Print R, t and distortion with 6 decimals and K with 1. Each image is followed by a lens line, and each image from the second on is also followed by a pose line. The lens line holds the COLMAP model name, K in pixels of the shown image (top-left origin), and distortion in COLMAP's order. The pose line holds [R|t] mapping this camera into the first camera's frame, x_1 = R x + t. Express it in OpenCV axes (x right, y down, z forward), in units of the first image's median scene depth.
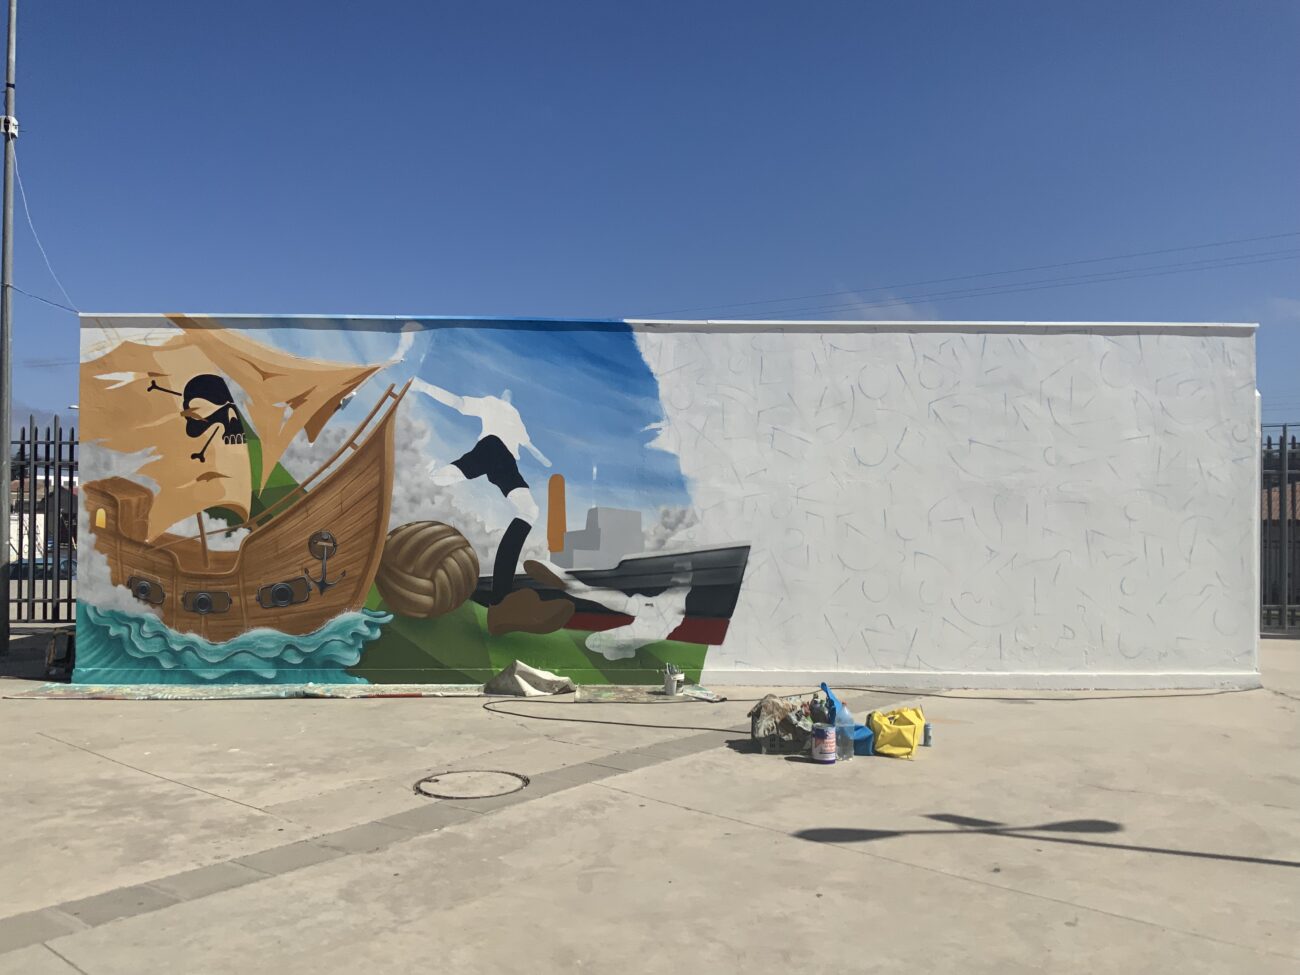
lens RADIAL K [[1064.6, 0, 652.2], [0, 1064.6, 482.4], [0, 0, 1]] dist [0.117060, -0.242598]
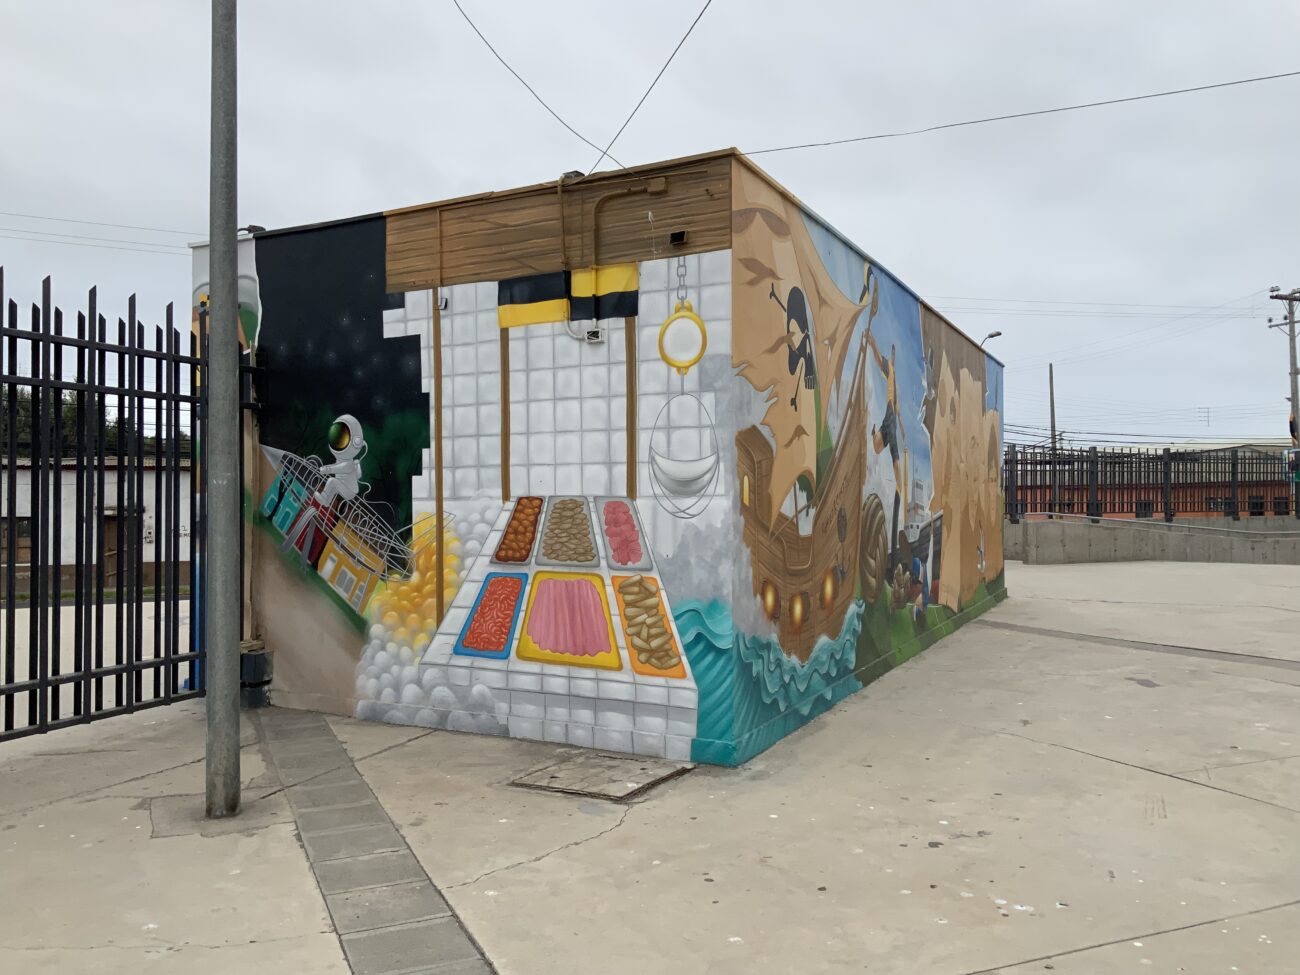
lens RADIAL K [[1064.6, 0, 652.2], [0, 1064.6, 482.4], [0, 0, 1]] dist [0.117060, -0.242598]
pose [[0.443486, 0.004556, 0.896270, -1.085698], [-0.012297, 0.999924, 0.001002, 0.028355], [-0.896197, -0.011466, 0.443508, 0.773643]]
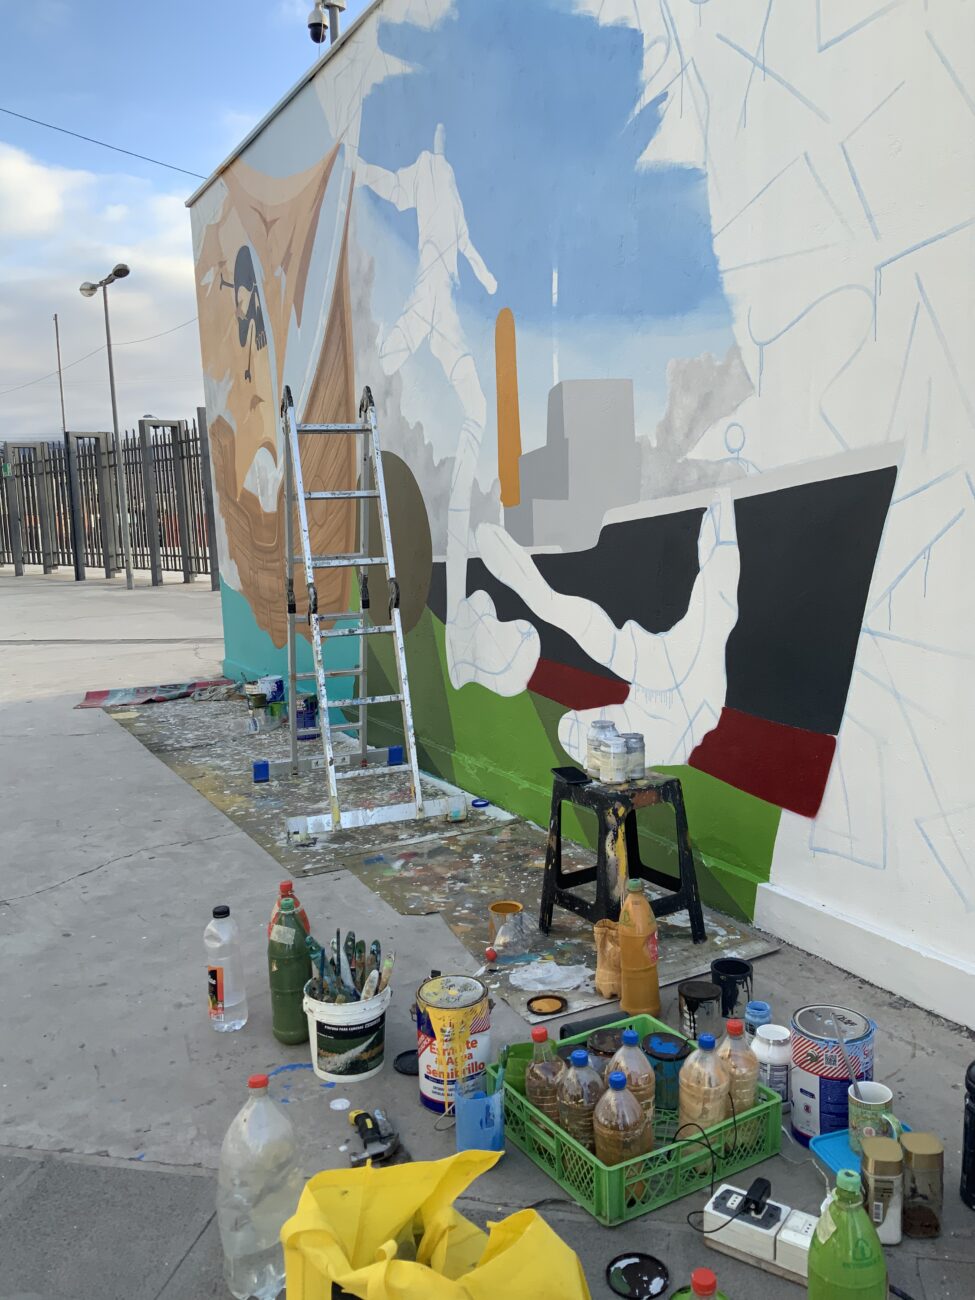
lens RADIAL K [[1064.6, 0, 487.5], [0, 1064.6, 650.0], [0, 0, 1]] dist [0.117060, -0.242598]
pose [[0.470083, 0.098337, -0.877127, 0.273590], [0.056842, 0.988338, 0.141269, 0.061770], [0.880790, -0.116266, 0.459012, 0.798594]]
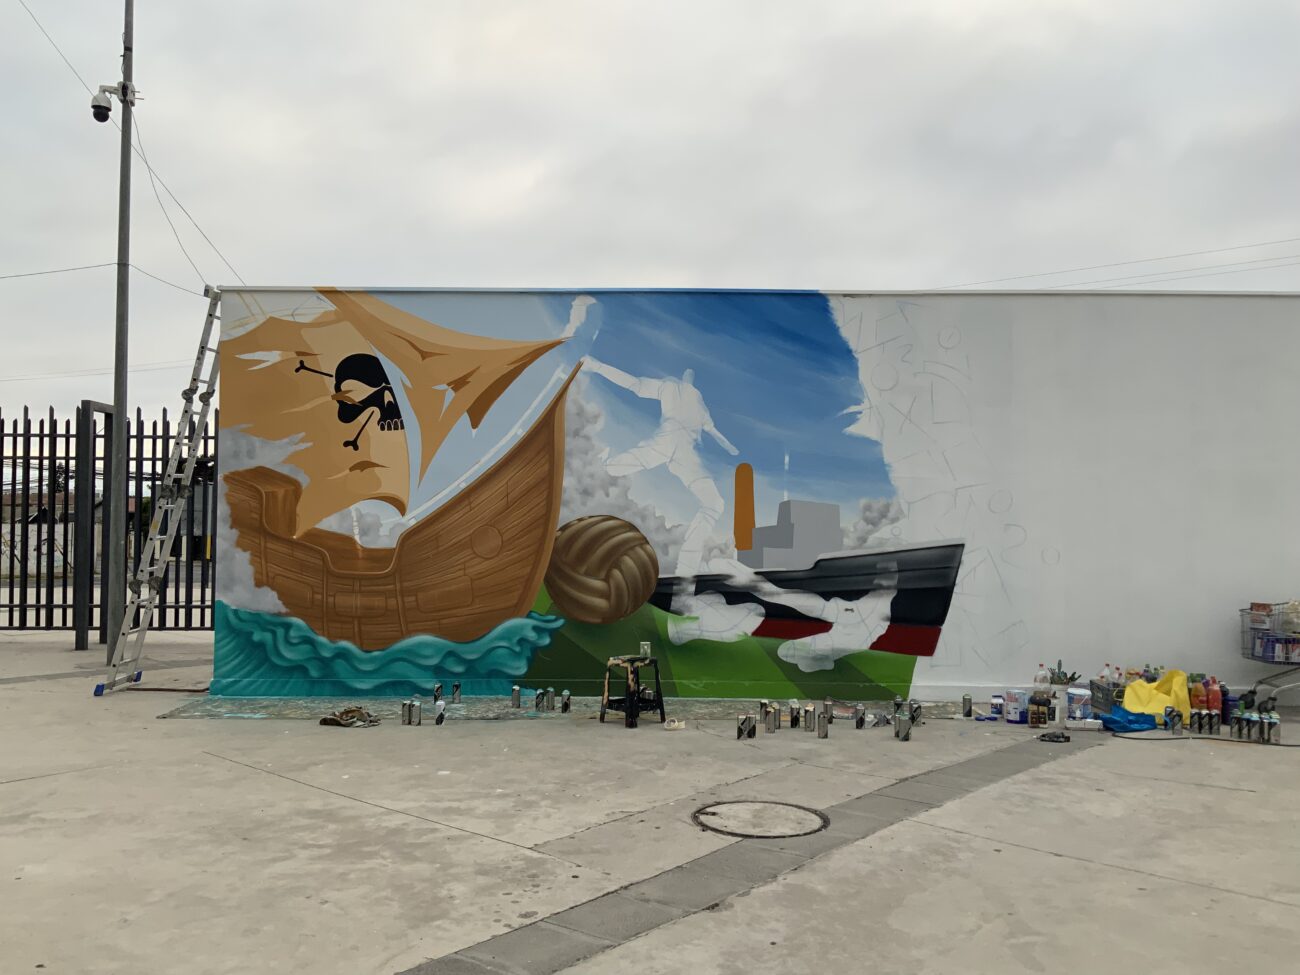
lens RADIAL K [[1064.6, 0, 652.2], [0, 1064.6, 482.4], [0, 0, 1]] dist [0.117060, -0.242598]
pose [[0.999694, -0.000833, -0.024739, -0.145337], [0.000501, 0.999910, -0.013413, 0.020492], [0.024748, 0.013396, 0.999604, 0.104529]]
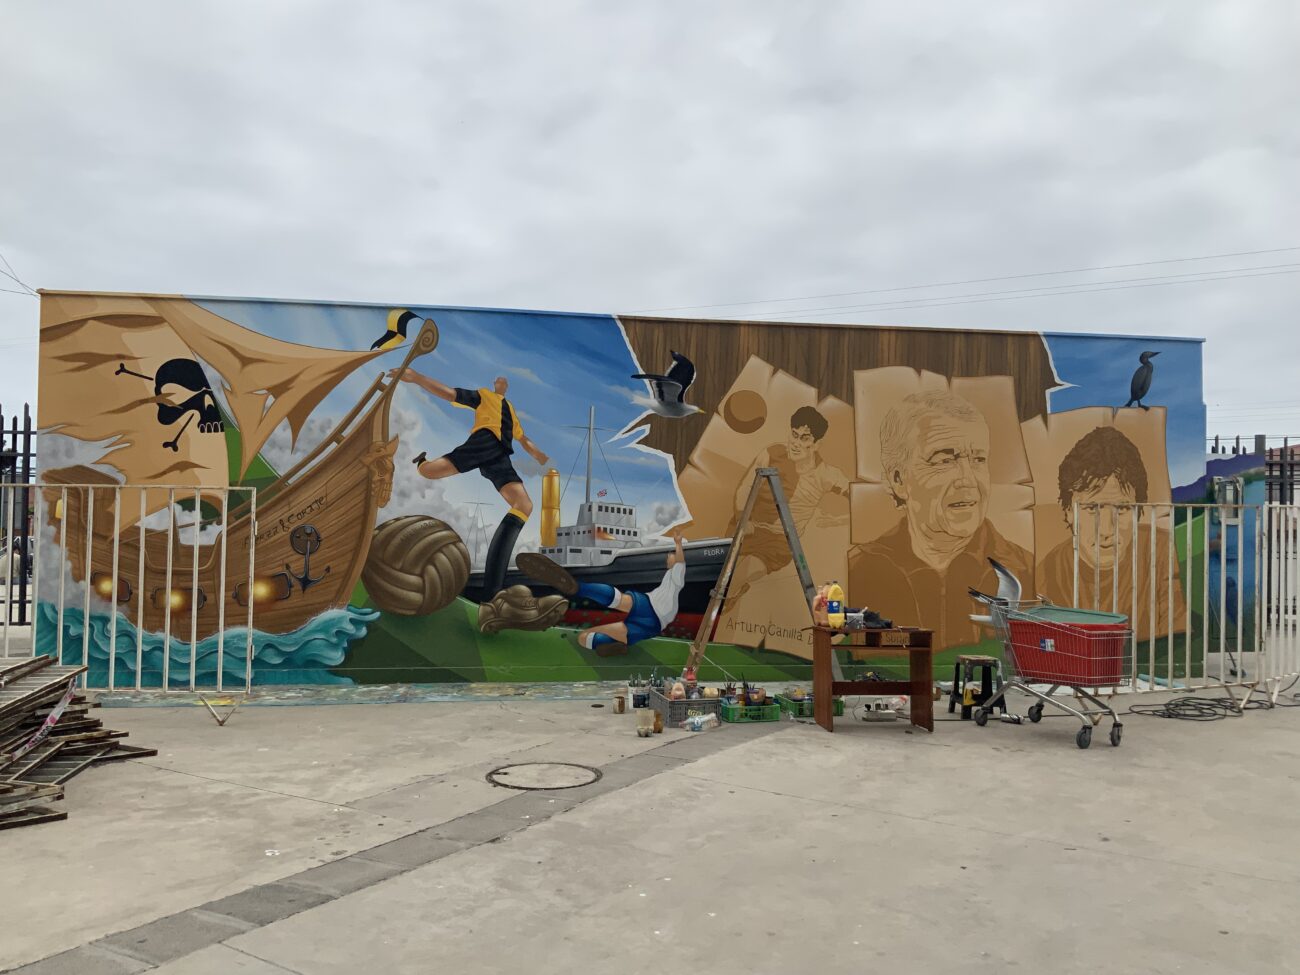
lens RADIAL K [[1064.6, 0, 652.2], [0, 1064.6, 482.4], [0, 0, 1]] dist [0.117060, -0.242598]
pose [[0.990965, 0.012067, 0.133579, -0.129031], [-0.010926, 0.999897, -0.009269, 0.012782], [-0.133677, 0.007726, 0.990995, 0.007477]]
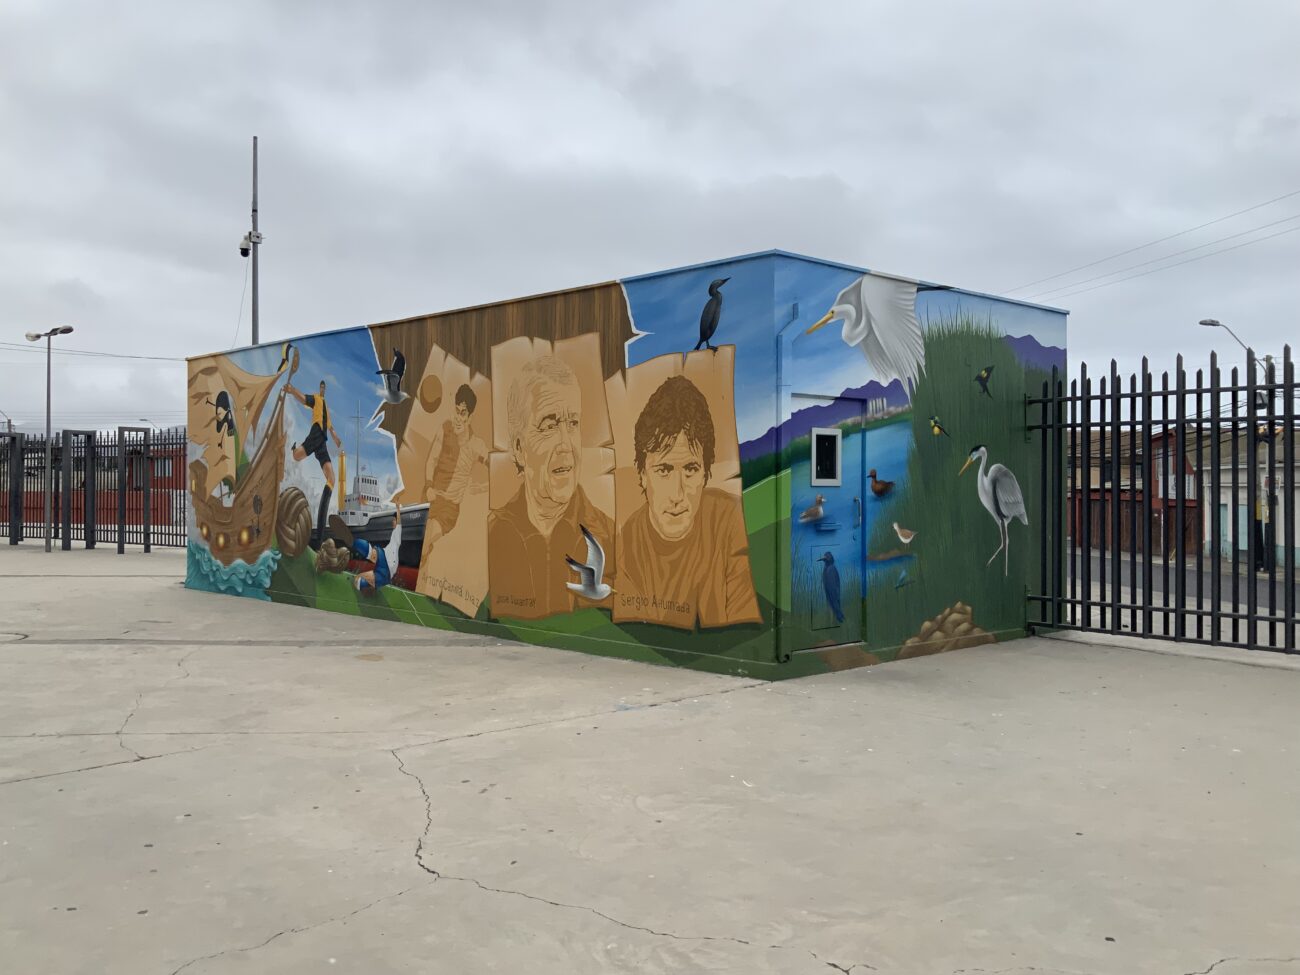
lens RADIAL K [[1064.6, 0, 652.2], [0, 1064.6, 482.4], [0, 0, 1]] dist [0.117060, -0.242598]
pose [[0.710085, -0.005694, -0.704093, 1.096472], [0.014897, 0.999865, 0.006938, 0.027410], [0.703958, -0.015416, 0.710074, 0.342629]]
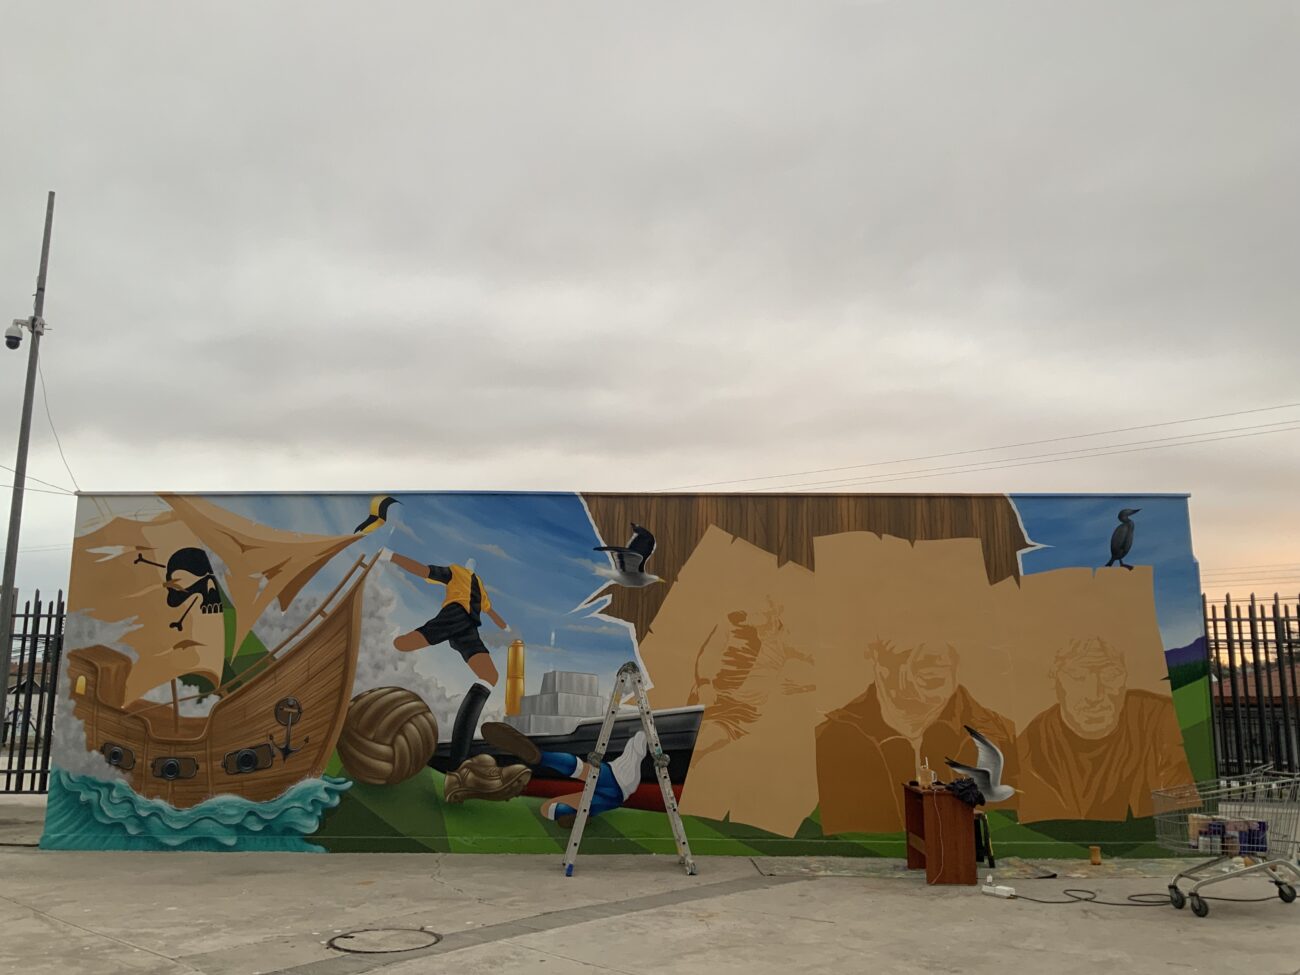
lens RADIAL K [[1064.6, 0, 652.2], [0, 1064.6, 482.4], [0, 0, 1]] dist [0.117060, -0.242598]
pose [[0.999525, -0.007504, -0.029877, 0.075074], [0.002427, 0.986045, -0.166464, 0.014773], [0.030709, 0.166312, 0.985595, -0.045676]]
